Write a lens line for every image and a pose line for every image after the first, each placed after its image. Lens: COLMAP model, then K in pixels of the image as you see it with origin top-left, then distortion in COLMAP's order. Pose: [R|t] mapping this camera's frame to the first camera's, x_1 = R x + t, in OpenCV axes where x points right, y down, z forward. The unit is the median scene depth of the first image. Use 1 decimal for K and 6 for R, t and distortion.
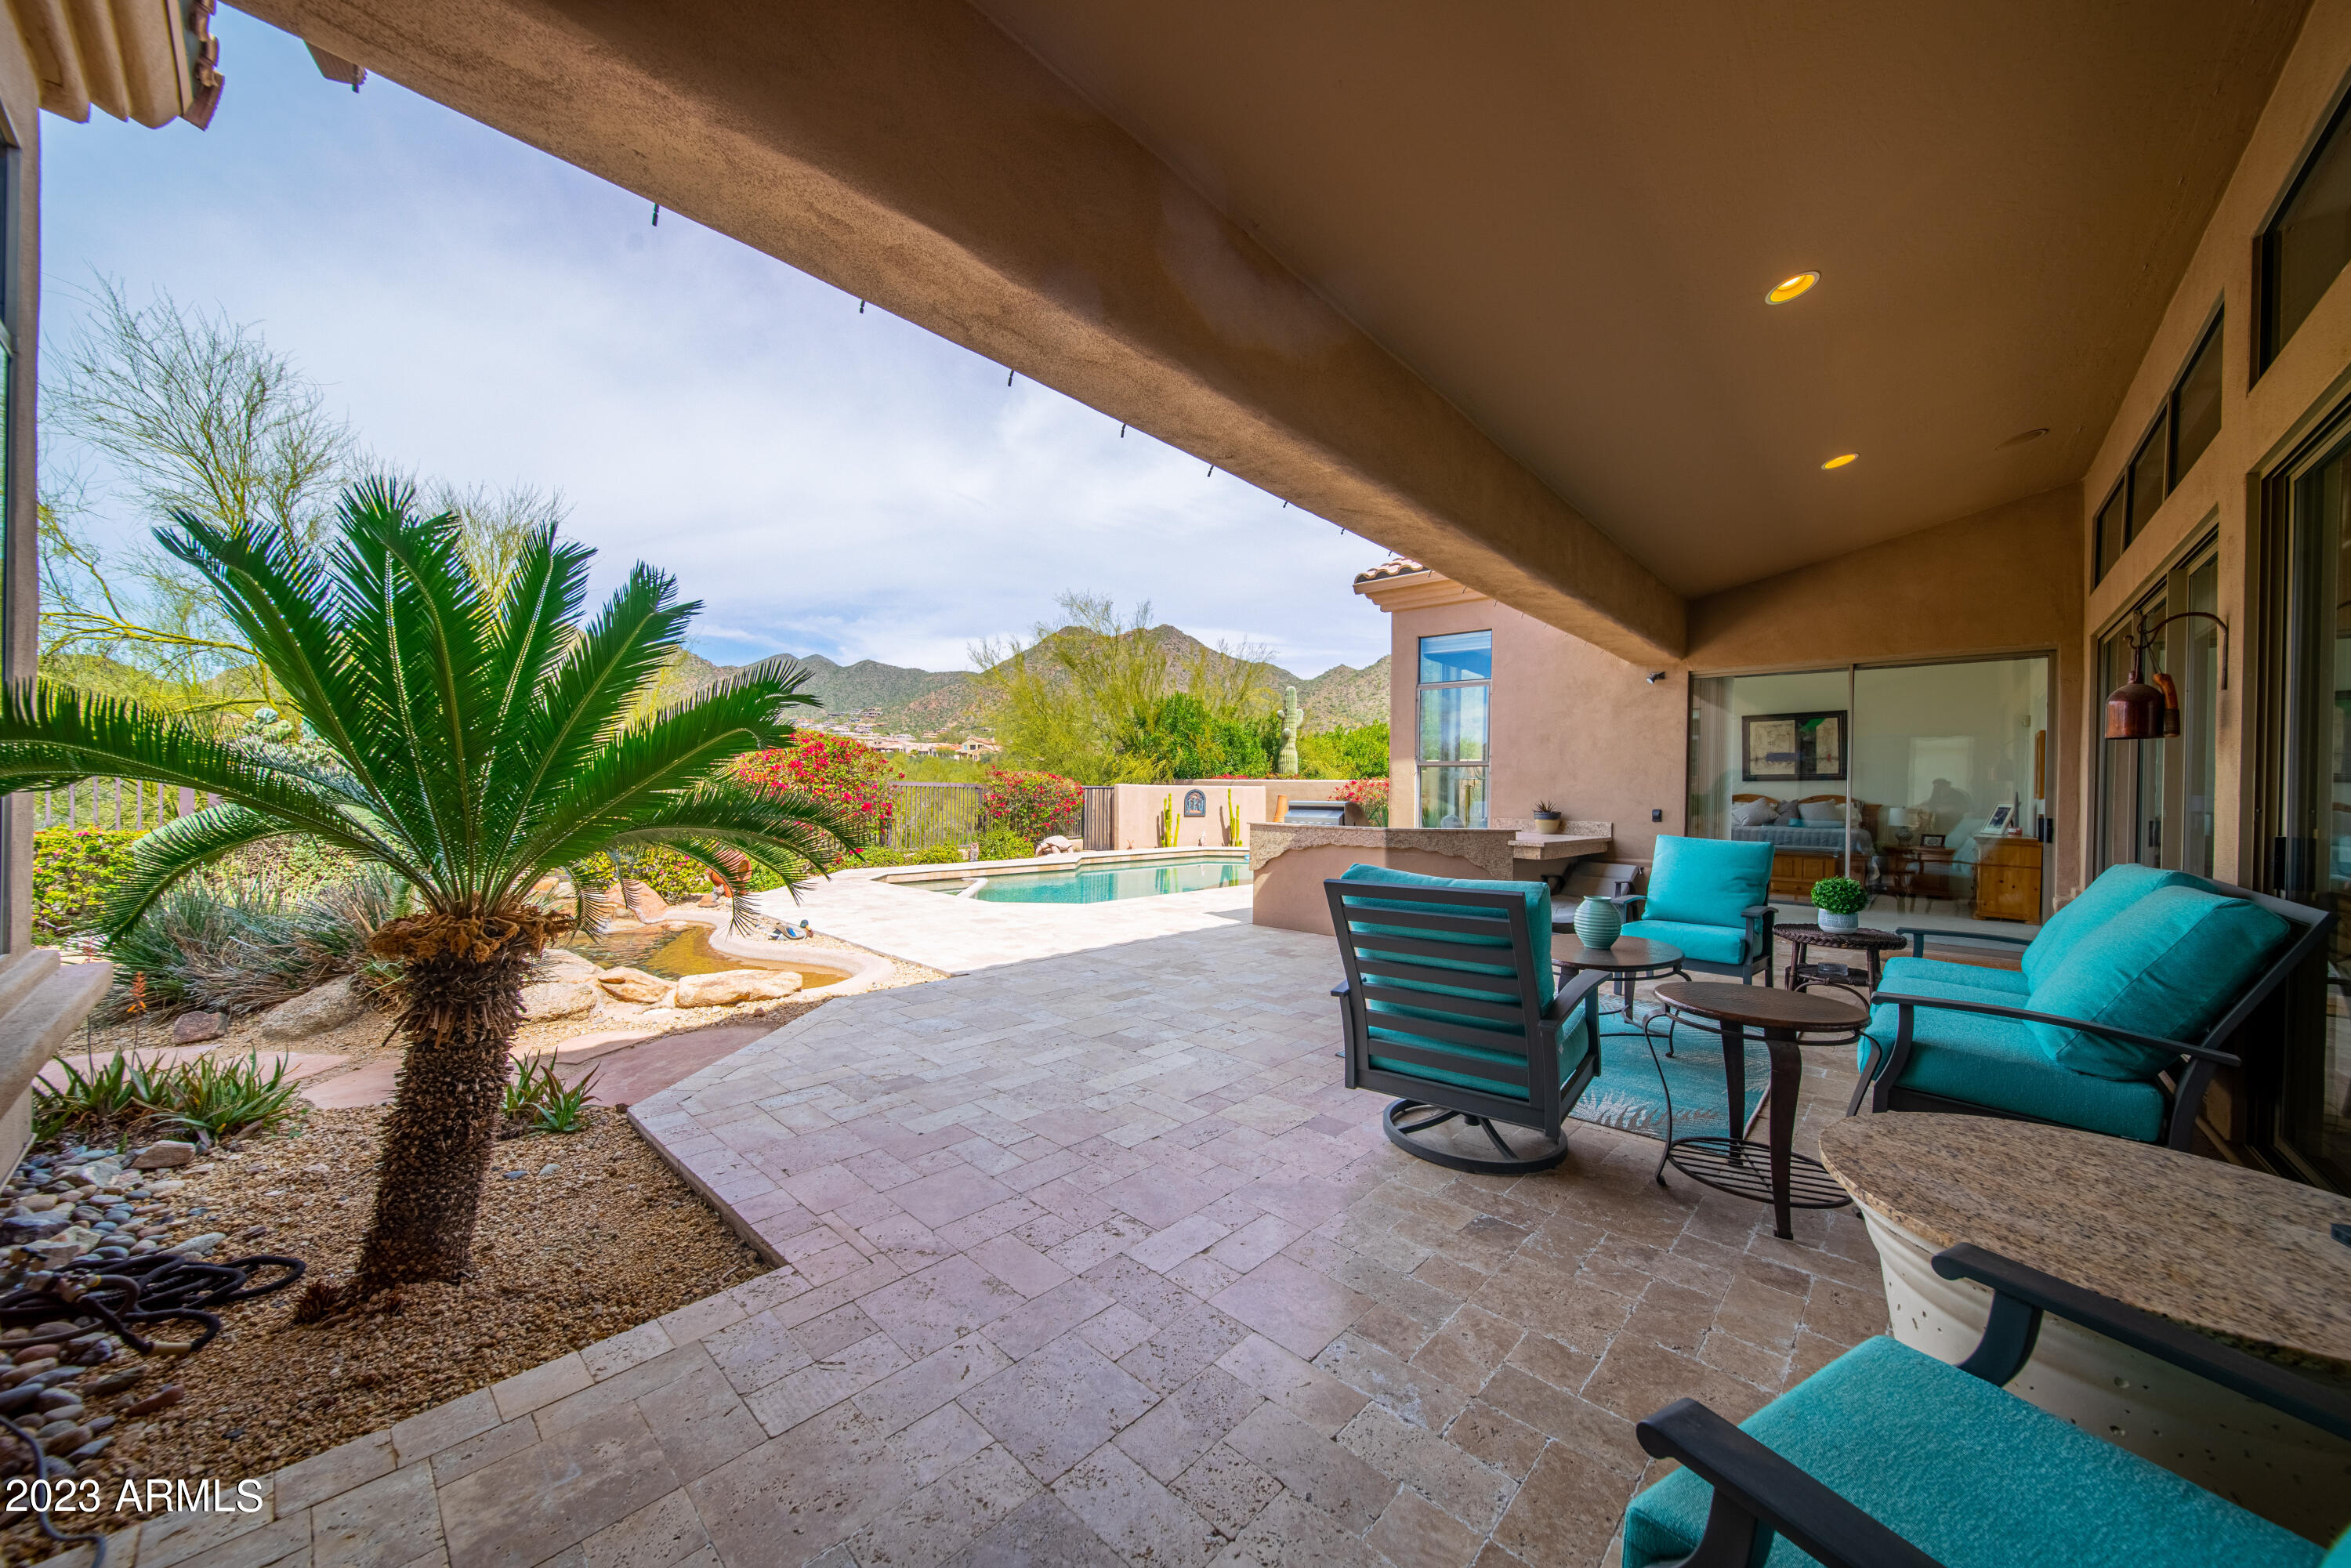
lens RADIAL K [[821.1, 0, 1167.9], [0, 821.1, 792.1], [0, 0, 1]] dist [0.000375, -0.001615]
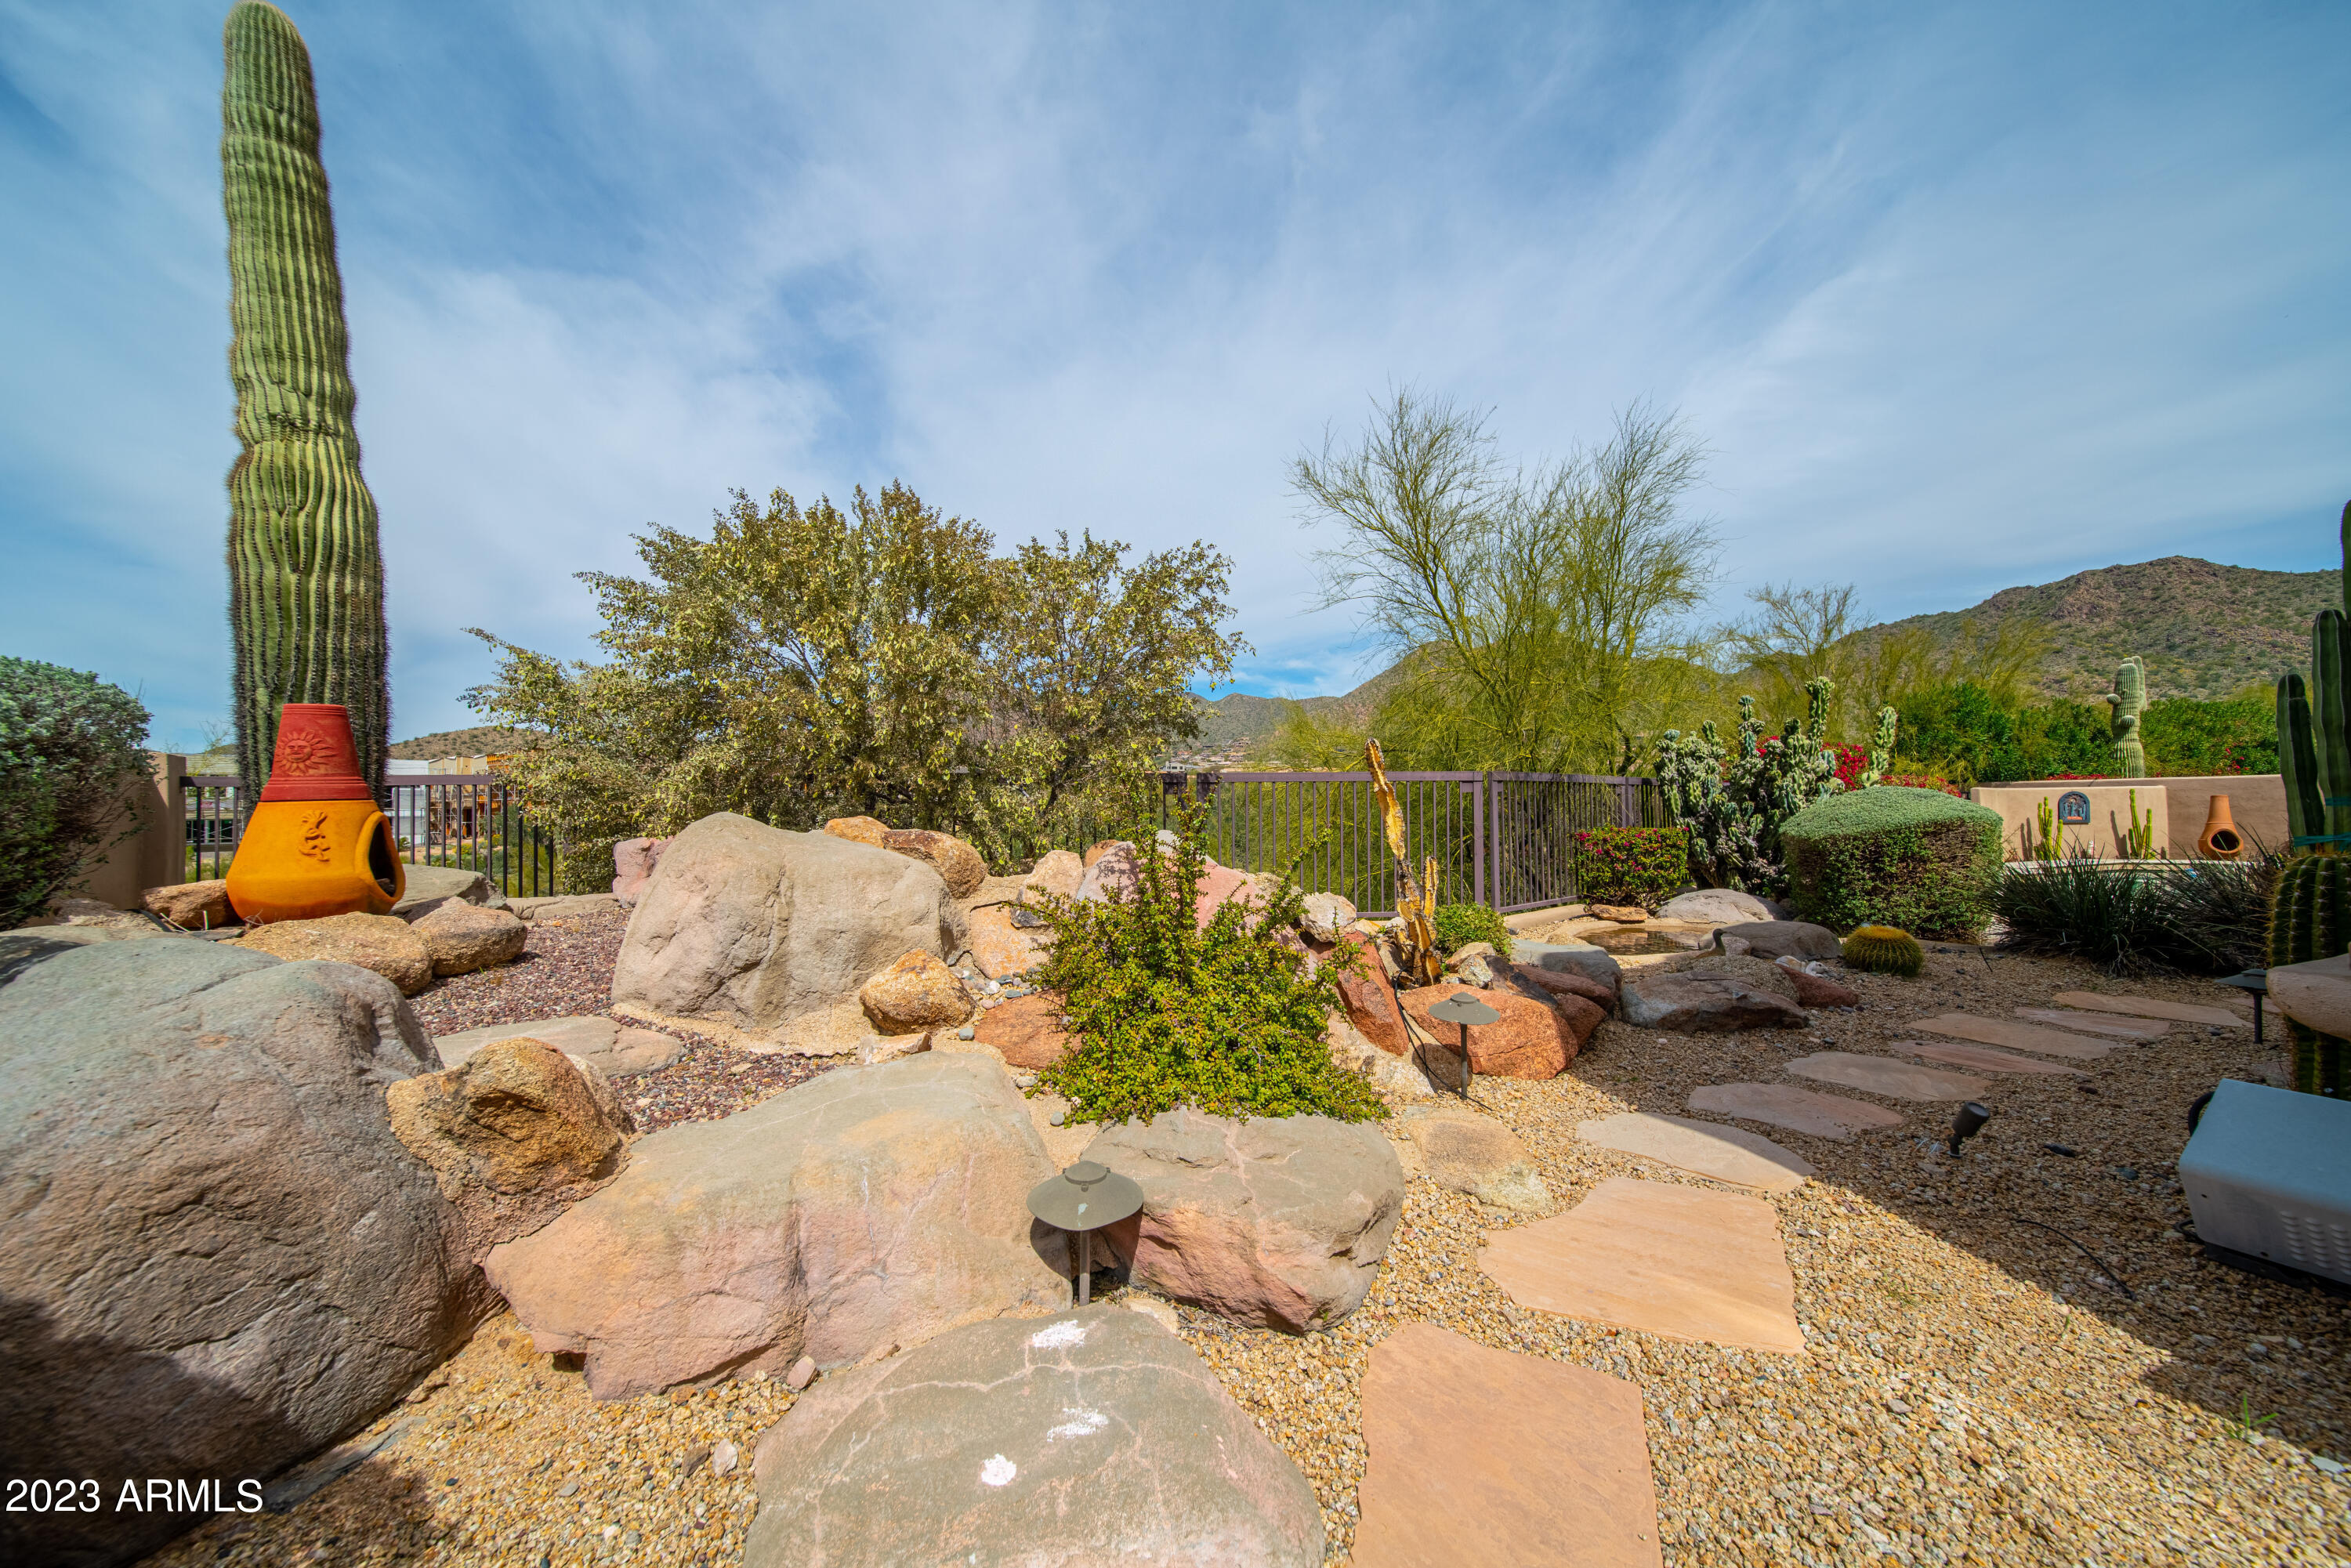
lens RADIAL K [[821.1, 0, 1167.9], [0, 821.1, 792.1], [0, 0, 1]] dist [0.000375, -0.001615]
pose [[0.908557, -0.031718, -0.416554, -0.452890], [0.020757, 0.999310, -0.030816, 0.003811], [0.417244, 0.019352, 0.908588, -0.151103]]
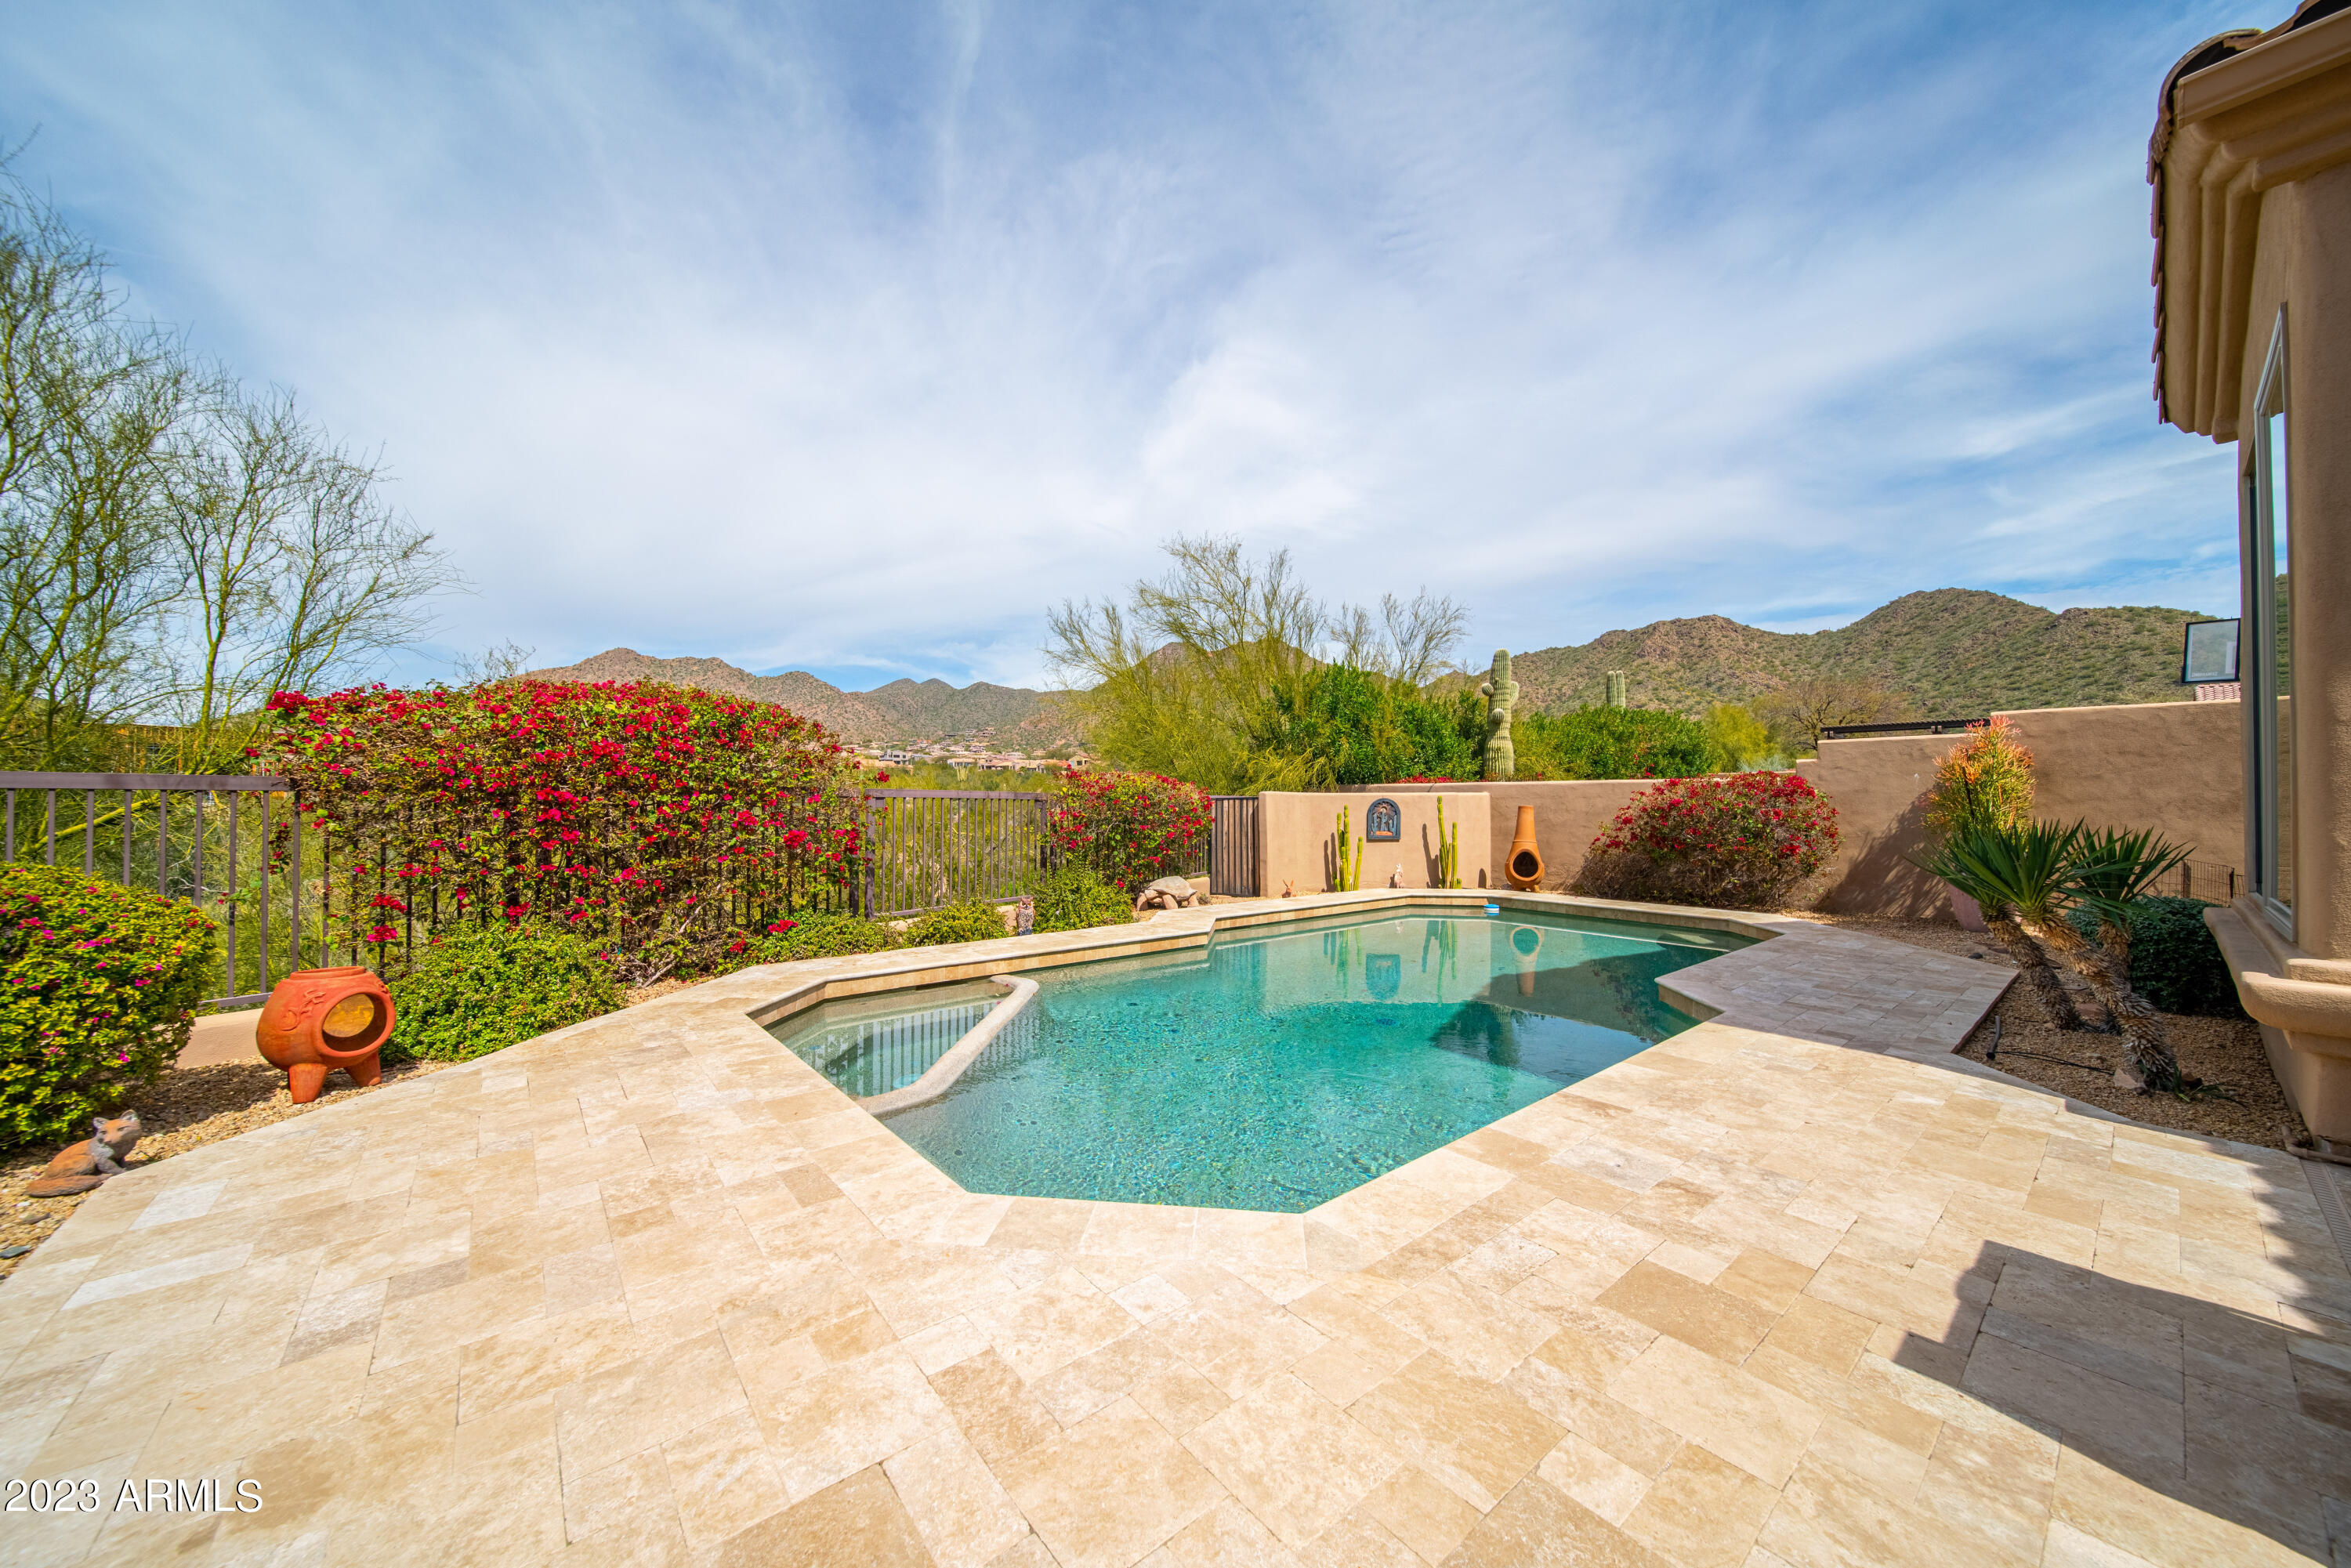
lens RADIAL K [[821.1, 0, 1167.9], [0, 821.1, 792.1], [0, 0, 1]] dist [0.000375, -0.001615]
pose [[0.991610, -0.015191, -0.128371, -0.050058], [0.013003, 0.999756, -0.017873, 0.000951], [0.128611, 0.016053, 0.991565, 0.337940]]
